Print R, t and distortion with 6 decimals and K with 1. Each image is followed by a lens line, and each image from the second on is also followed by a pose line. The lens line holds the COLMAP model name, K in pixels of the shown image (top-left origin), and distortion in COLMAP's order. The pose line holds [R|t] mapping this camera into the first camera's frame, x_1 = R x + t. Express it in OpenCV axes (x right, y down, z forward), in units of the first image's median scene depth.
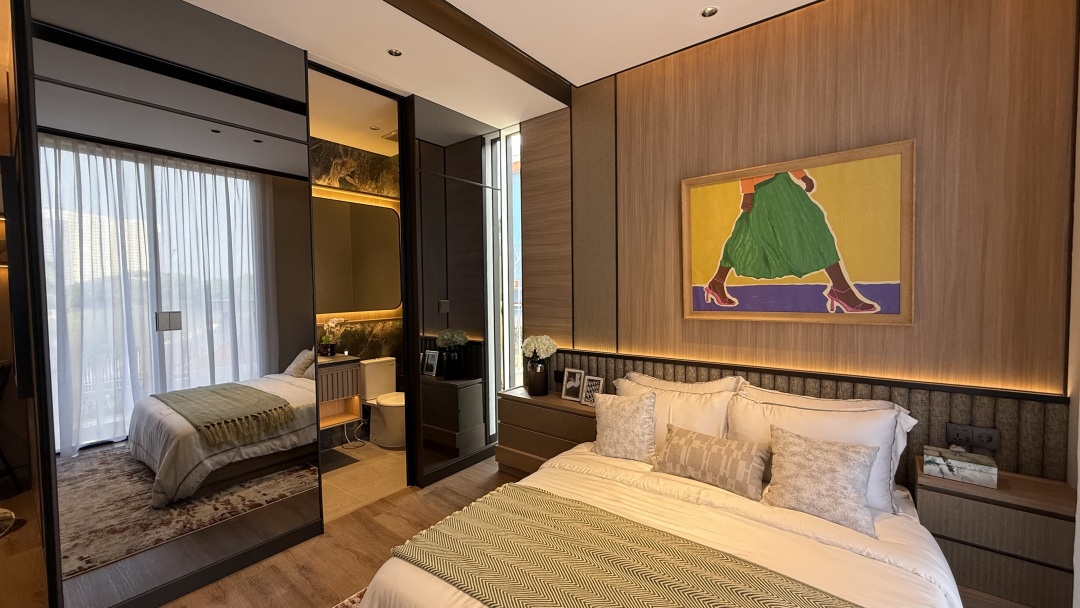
lens RADIAL K [[431.1, 0, 535.5], [0, 431.1, 304.7], [0, 0, 1]] dist [0.001358, -0.000052]
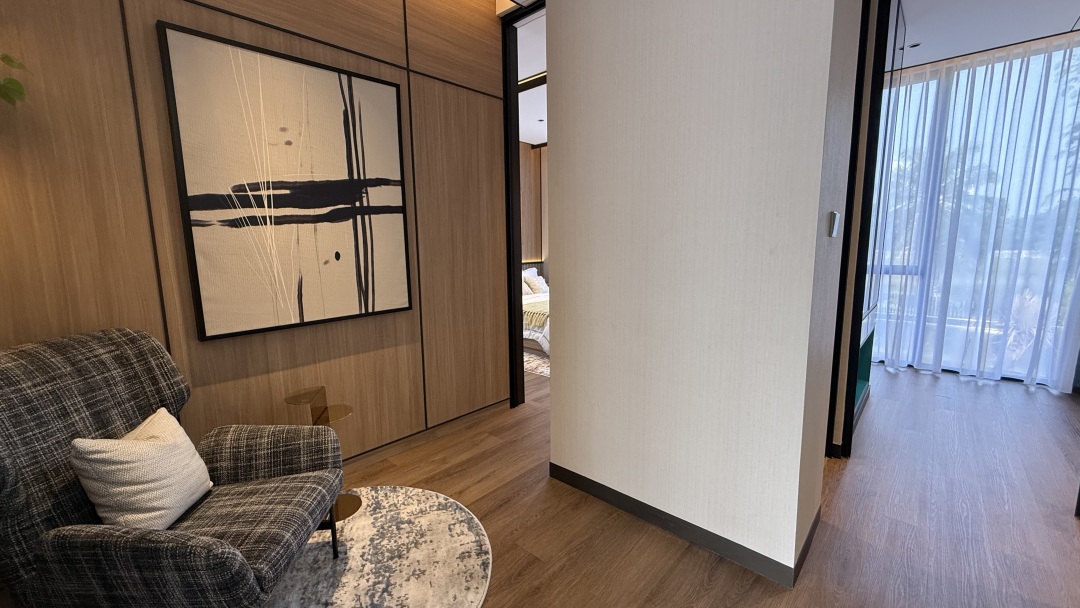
lens RADIAL K [[431.1, 0, 535.5], [0, 431.1, 304.7], [0, 0, 1]] dist [0.001358, -0.000052]
pose [[0.065226, -0.128157, 0.989607, -2.178955], [0.051051, 0.990848, 0.124953, 0.074504], [-0.996564, 0.042370, 0.071172, 0.573280]]
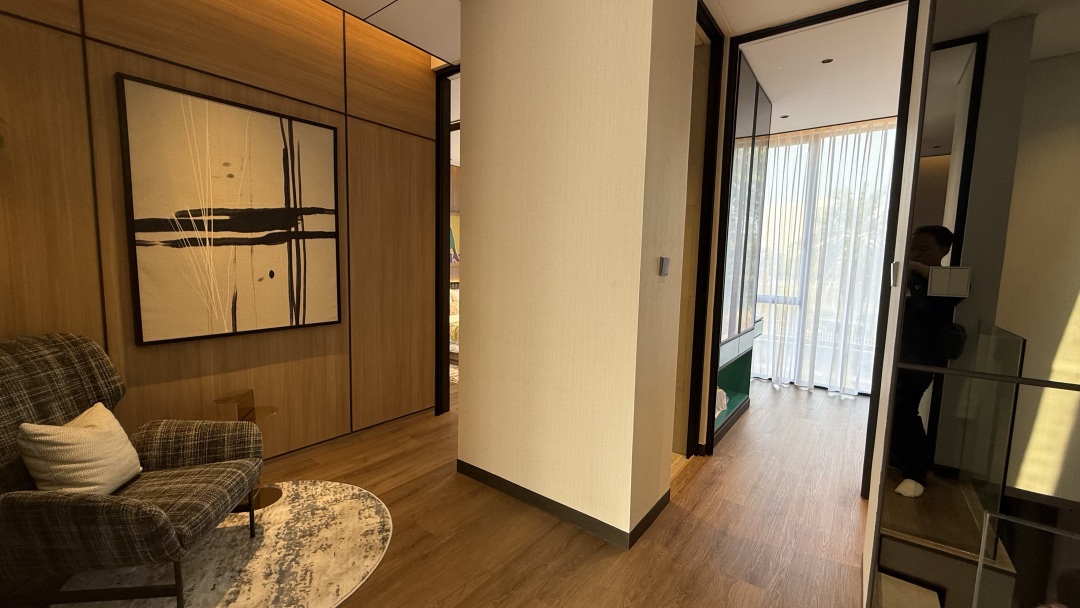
lens RADIAL K [[431.1, 0, 535.5], [0, 431.1, 304.7], [0, 0, 1]] dist [0.001358, -0.000052]
pose [[-0.023952, -0.085875, 0.996018, -2.411971], [0.014125, 0.996175, 0.086228, 0.050226], [-0.999613, 0.016134, -0.022647, 0.387526]]
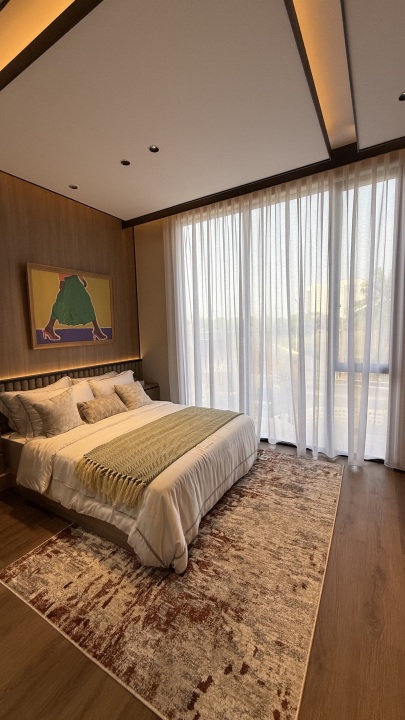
lens RADIAL K [[287.4, 0, 199.8], [0, 287.4, 358.7], [0, 0, 1]] dist [0.001358, -0.000052]
pose [[-0.130462, -0.089084, 0.987443, -0.909852], [0.069798, 0.992659, 0.098777, 0.003446], [-0.988993, 0.081809, -0.123287, 0.586413]]
